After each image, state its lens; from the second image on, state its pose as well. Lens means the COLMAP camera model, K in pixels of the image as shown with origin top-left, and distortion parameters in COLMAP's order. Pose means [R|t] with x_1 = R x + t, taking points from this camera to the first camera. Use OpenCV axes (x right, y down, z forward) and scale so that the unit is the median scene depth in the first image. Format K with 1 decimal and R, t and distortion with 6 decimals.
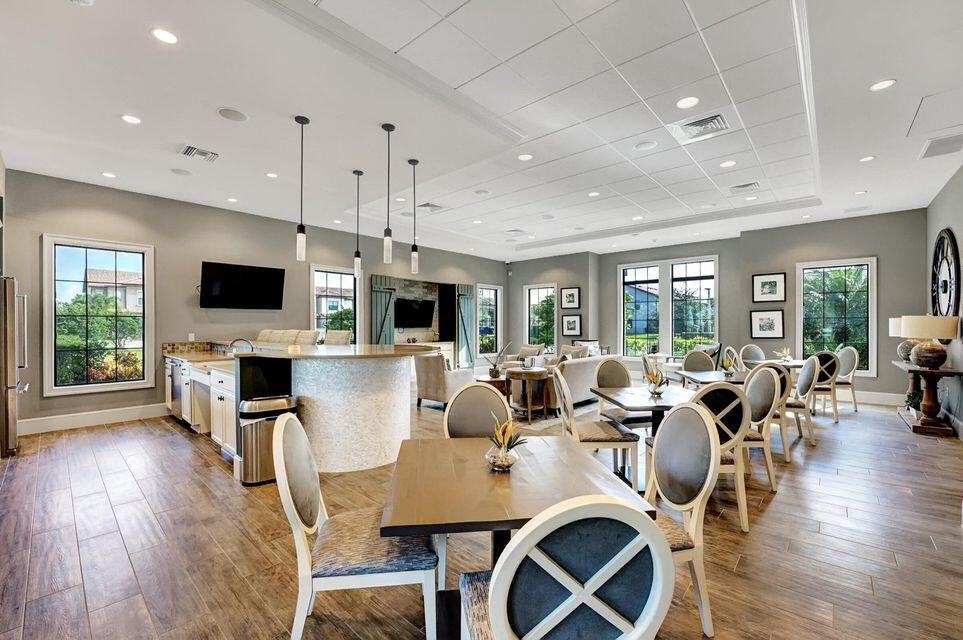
lens RADIAL K [[402.8, 0, 481.5], [0, 402.8, 320.0], [0, 0, 1]] dist [-0.001283, 0.000030]
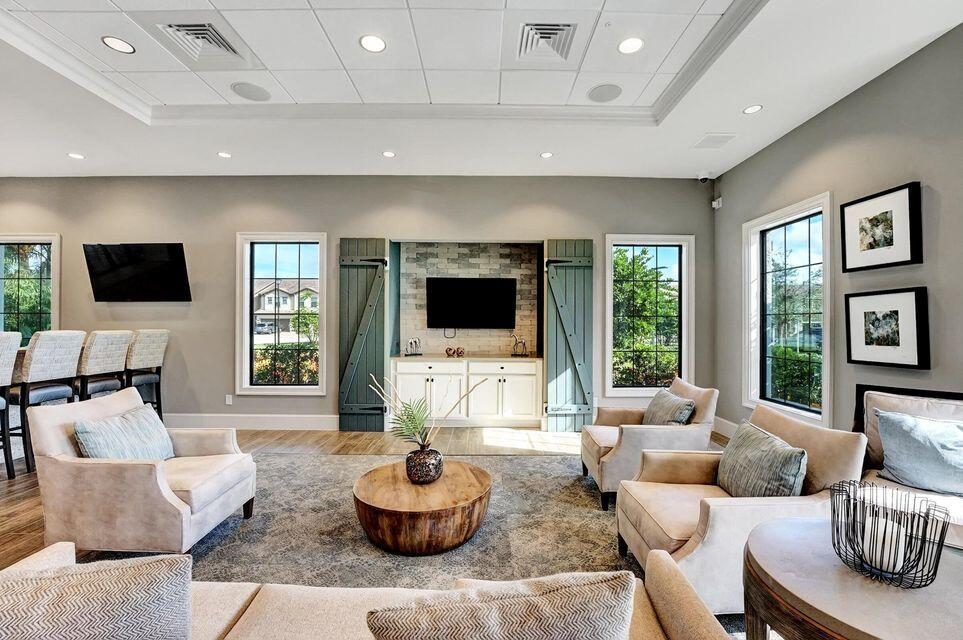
lens RADIAL K [[402.8, 0, 481.5], [0, 402.8, 320.0], [0, 0, 1]] dist [-0.001283, 0.000030]
pose [[0.659519, 0.000404, -0.751688, 0.253093], [0.005258, 0.999973, 0.005151, 0.004882], [0.751670, -0.007350, 0.659499, 0.613224]]
